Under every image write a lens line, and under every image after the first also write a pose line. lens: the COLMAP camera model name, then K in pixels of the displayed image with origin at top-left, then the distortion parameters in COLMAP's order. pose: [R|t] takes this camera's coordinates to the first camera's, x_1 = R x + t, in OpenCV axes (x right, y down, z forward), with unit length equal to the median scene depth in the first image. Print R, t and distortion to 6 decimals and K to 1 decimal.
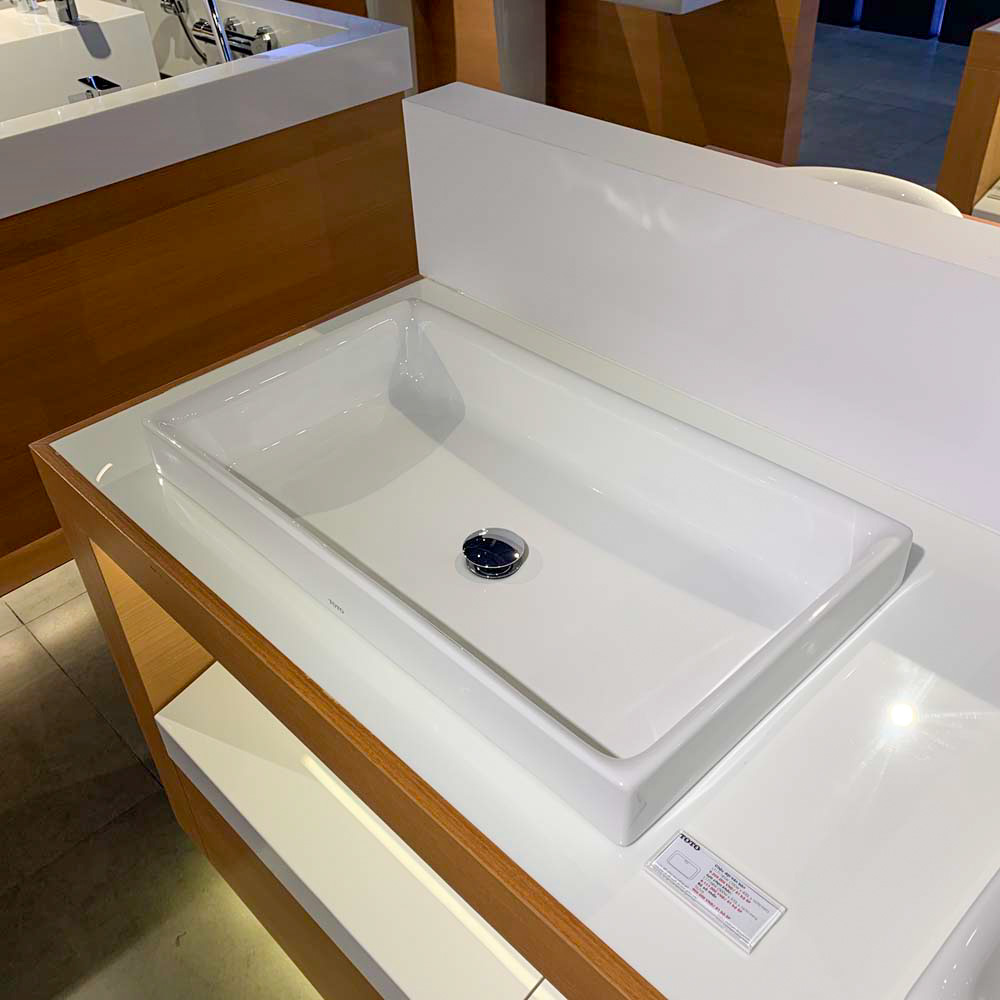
lens RADIAL K [[1016.6, 0, 511.4], [0, 1016.6, 499.1], [0, 0, 1]] dist [0.045205, -0.002338]
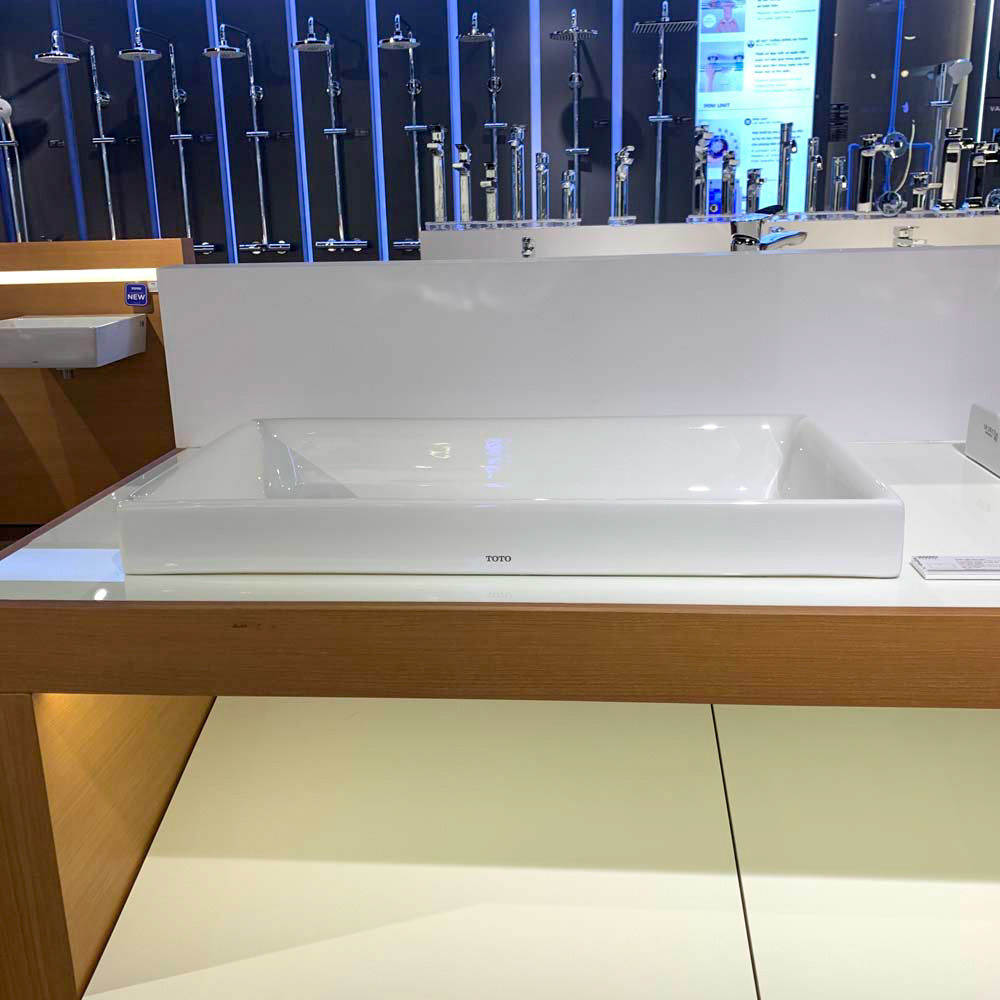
lens RADIAL K [[1026.1, 0, 494.9], [0, 1026.1, 499.7], [0, 0, 1]] dist [0.023417, -0.000200]
pose [[0.755805, -0.154906, 0.636209, -0.637998], [0.399105, 0.879256, -0.260047, 0.250861], [-0.519108, 0.450459, 0.726370, 0.220435]]
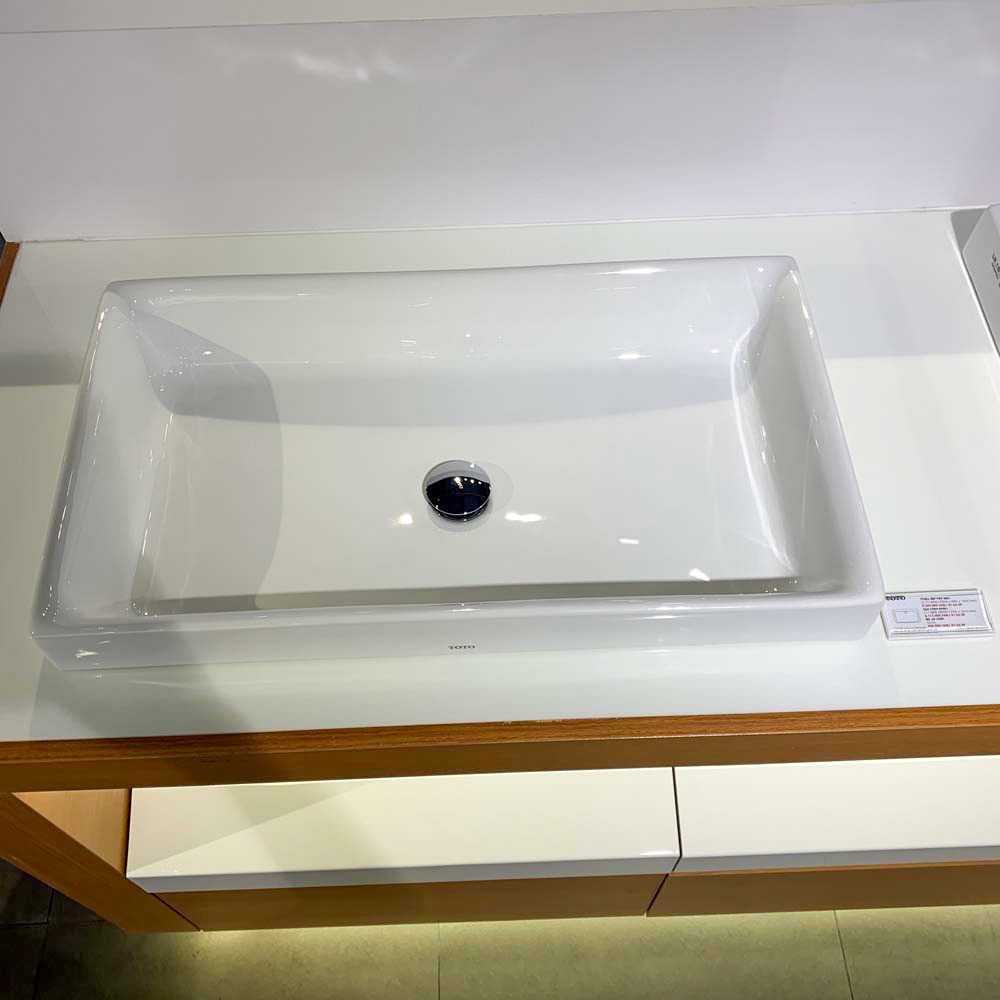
lens RADIAL K [[1026.1, 0, 494.9], [0, 1026.1, 499.7], [0, 0, 1]] dist [0.023417, -0.000200]
pose [[0.672695, -0.608520, 0.420933, -0.374857], [0.445439, 0.787304, 0.426305, -0.310610], [-0.590818, -0.099273, 0.800674, 0.205919]]
